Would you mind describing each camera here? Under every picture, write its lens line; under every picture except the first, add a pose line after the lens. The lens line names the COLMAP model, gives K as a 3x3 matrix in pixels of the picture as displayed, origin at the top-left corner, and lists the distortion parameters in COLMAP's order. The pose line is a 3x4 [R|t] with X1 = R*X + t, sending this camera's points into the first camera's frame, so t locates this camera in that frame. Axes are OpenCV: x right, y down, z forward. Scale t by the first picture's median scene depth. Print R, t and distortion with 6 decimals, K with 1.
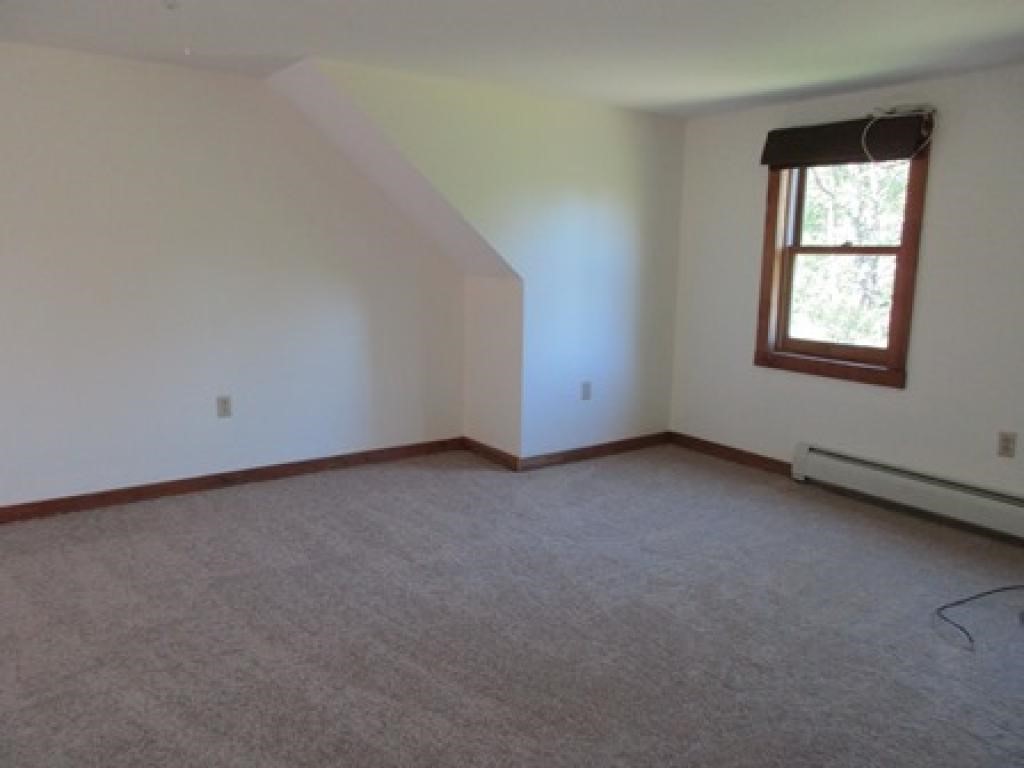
lens RADIAL K [[764.2, 0, 507.3], [0, 764.2, 388.0], [0, 0, 1]] dist [-0.001891, 0.001685]
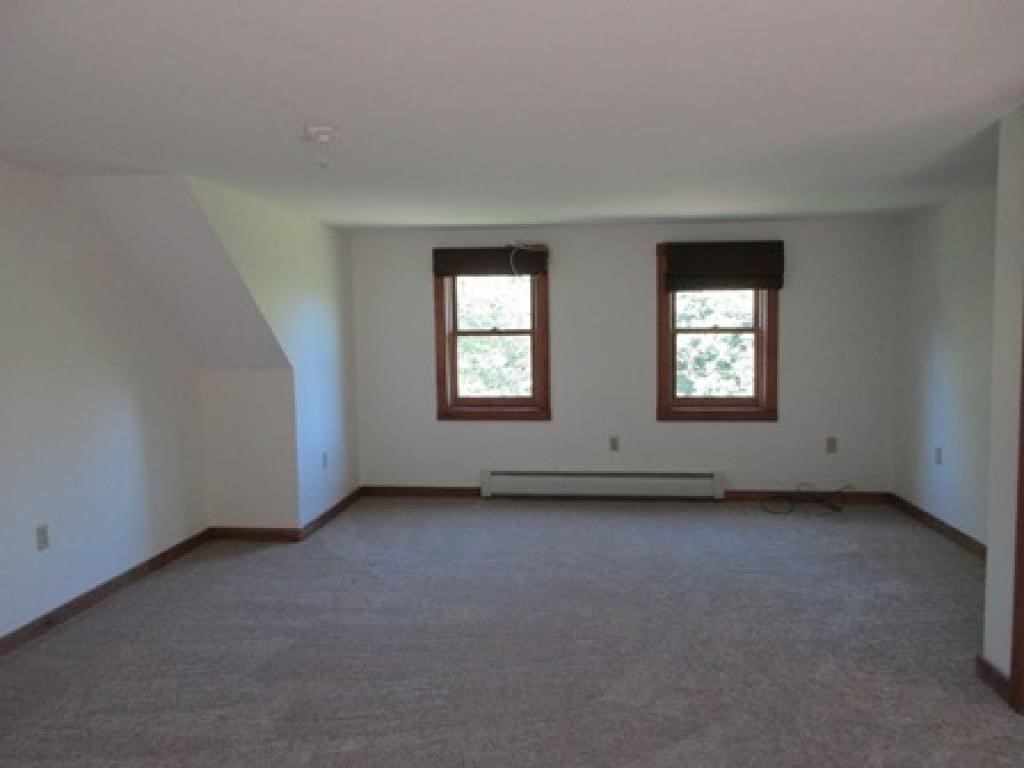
lens RADIAL K [[764.2, 0, 505.3], [0, 764.2, 380.8], [0, 0, 1]] dist [-0.001891, 0.001685]
pose [[0.686629, -0.086046, 0.721898, -0.580906], [0.158240, 0.986853, -0.032882, -0.037277], [-0.709578, 0.136811, 0.691218, -0.008811]]
